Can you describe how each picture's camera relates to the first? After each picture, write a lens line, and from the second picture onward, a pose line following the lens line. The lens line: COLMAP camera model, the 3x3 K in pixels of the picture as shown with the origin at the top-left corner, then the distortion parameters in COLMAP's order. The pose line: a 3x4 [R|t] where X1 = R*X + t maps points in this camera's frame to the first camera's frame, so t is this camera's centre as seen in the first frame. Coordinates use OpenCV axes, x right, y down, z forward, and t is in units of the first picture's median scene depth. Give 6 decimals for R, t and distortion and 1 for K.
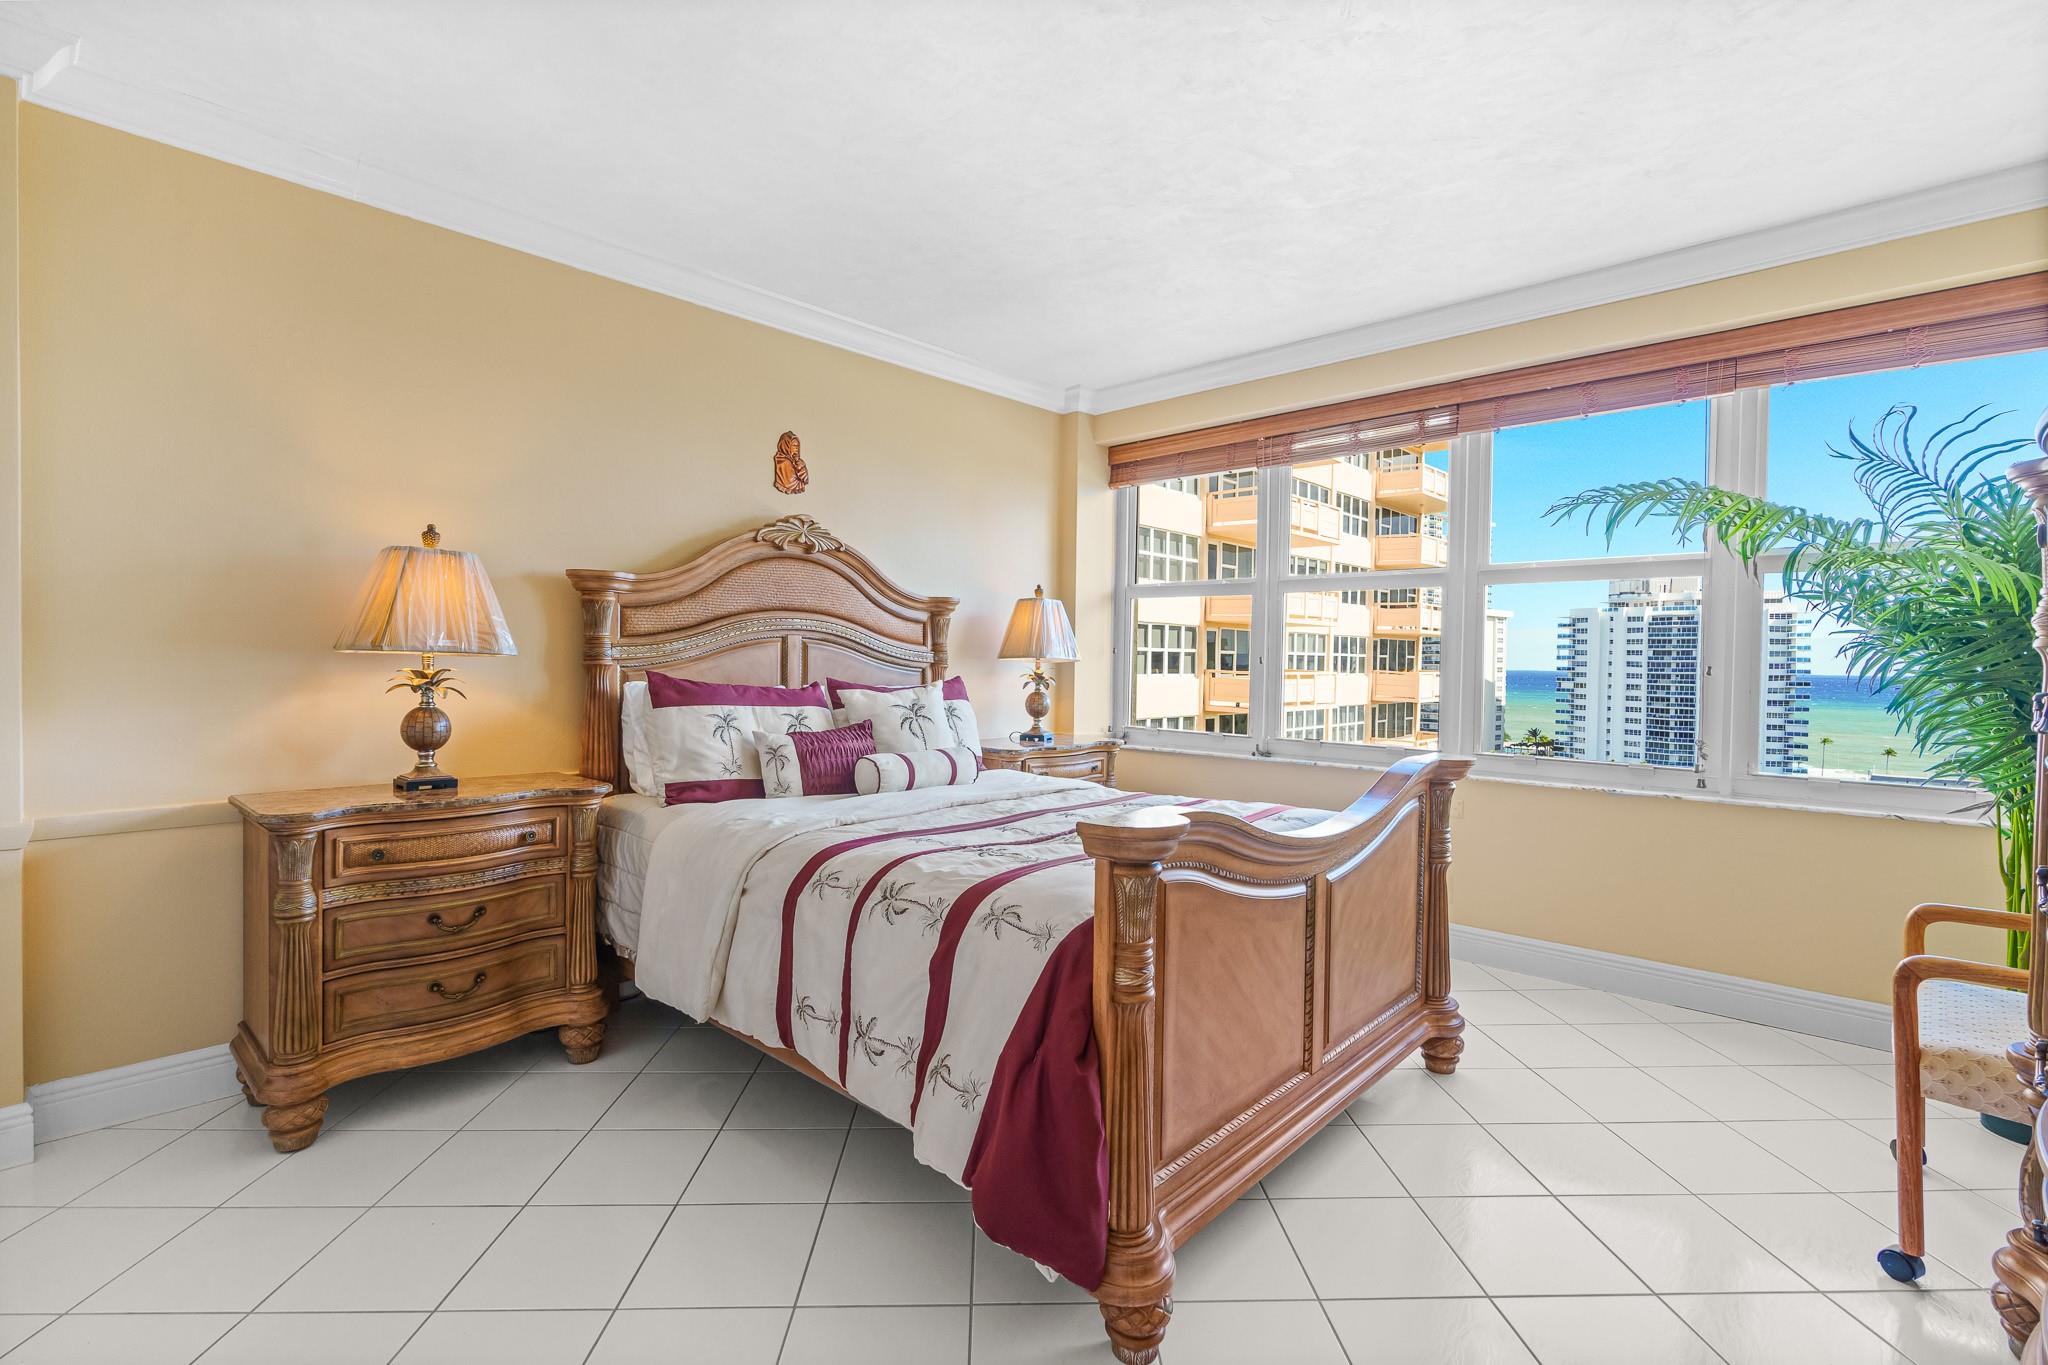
lens RADIAL K [[921.9, 0, 1056.8], [0, 921.9, 674.9], [0, 0, 1]] dist [-0.007602, 0.003311]
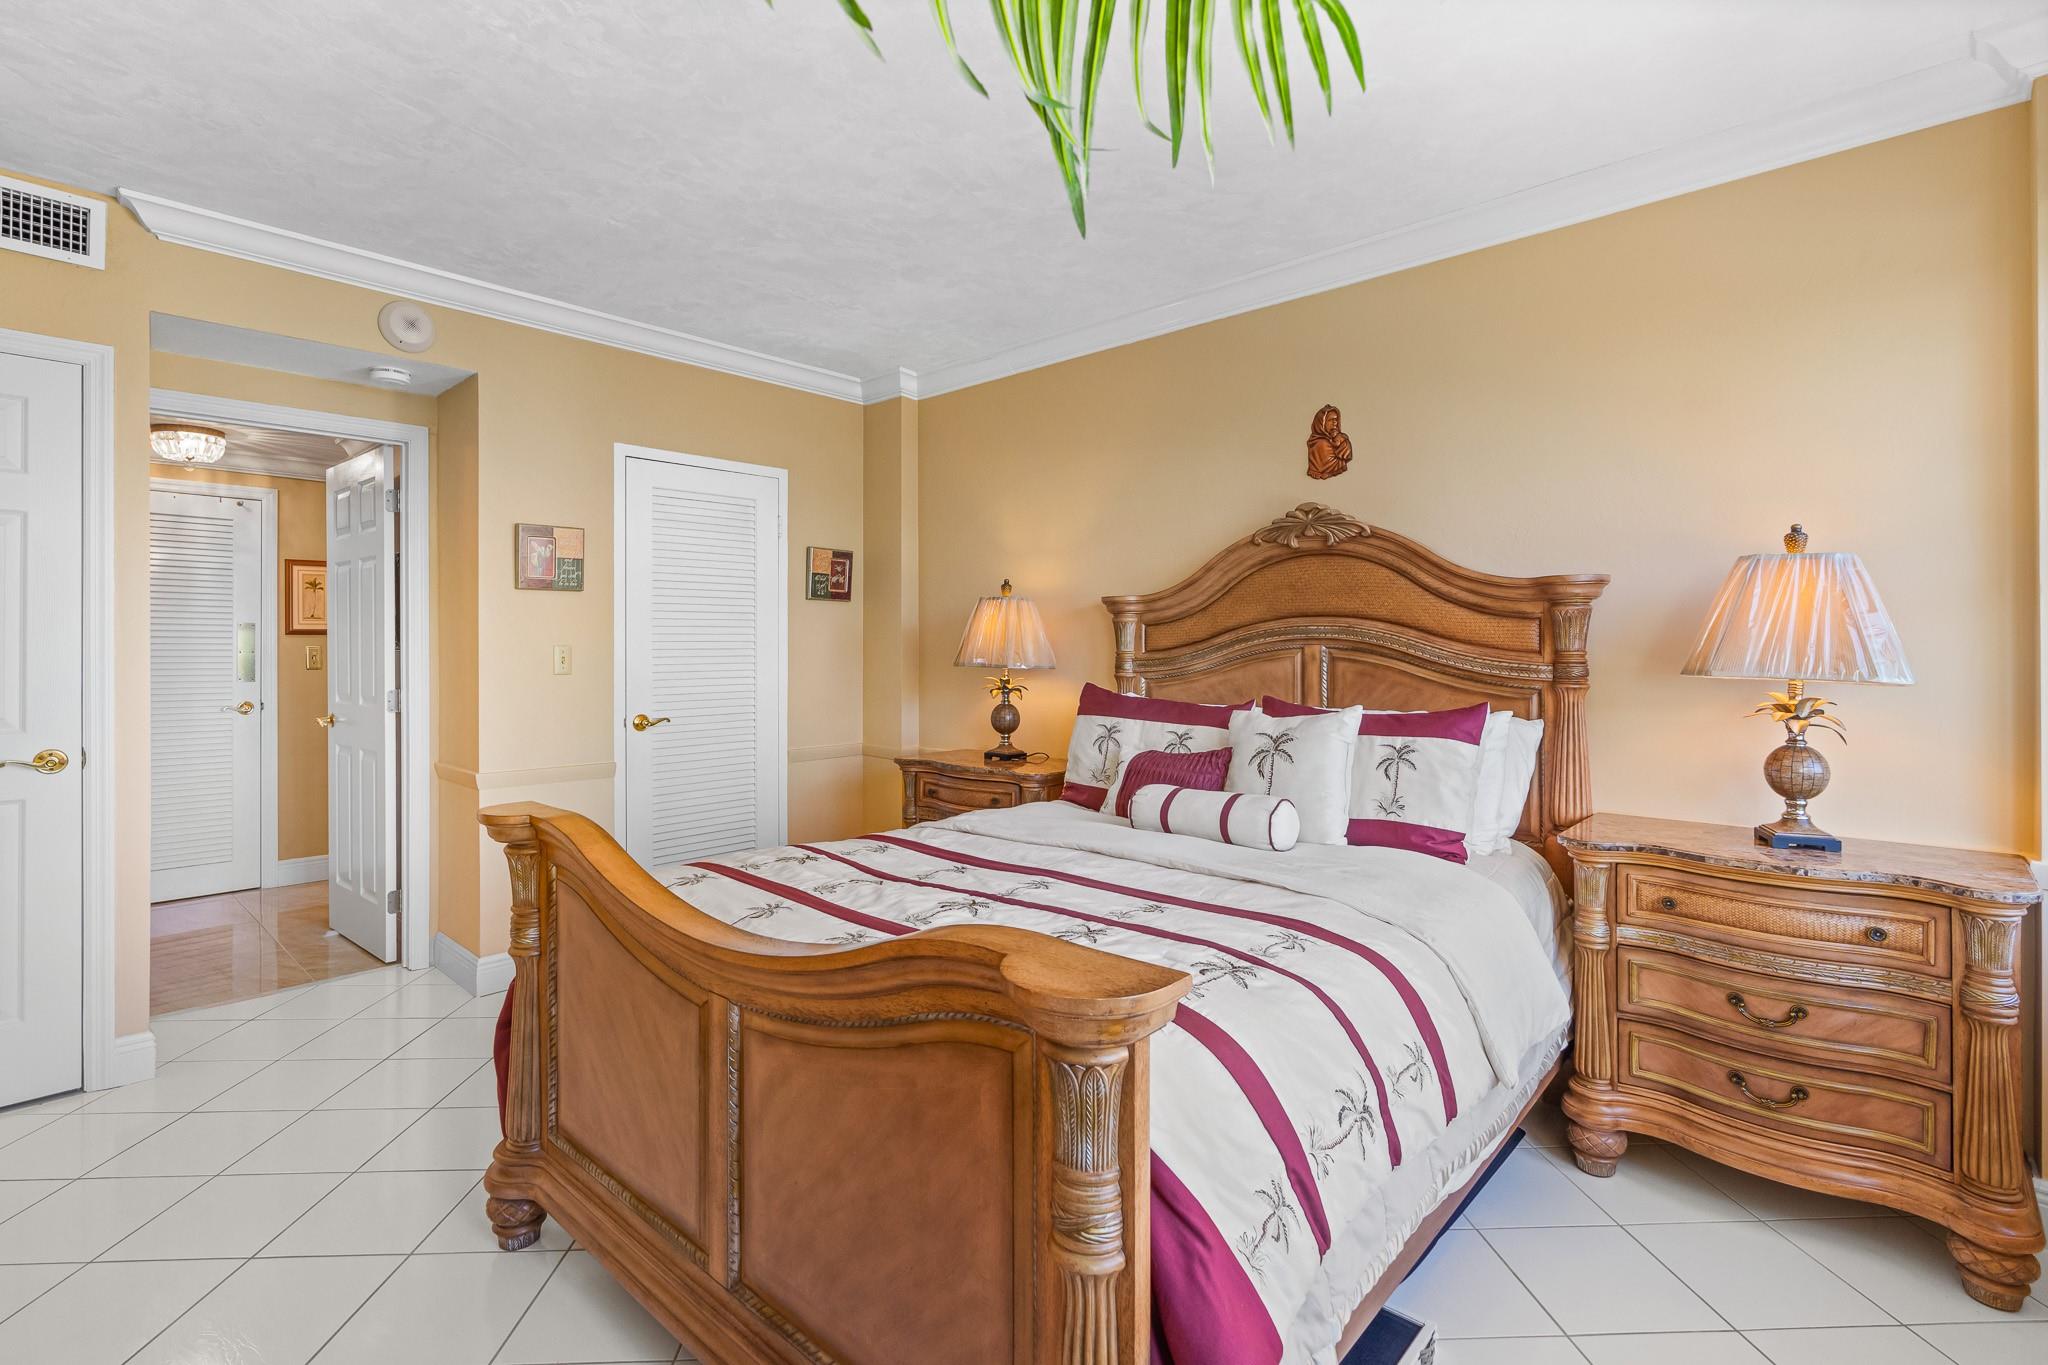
lens RADIAL K [[1098.1, 0, 1017.3], [0, 1098.1, 662.5], [0, 0, 1]] dist [-0.013201, -0.000298]
pose [[-0.064698, -0.017348, -0.997754, 0.403062], [-0.032906, 0.999342, -0.015242, -0.002374], [0.997362, 0.031846, -0.065227, 0.444204]]
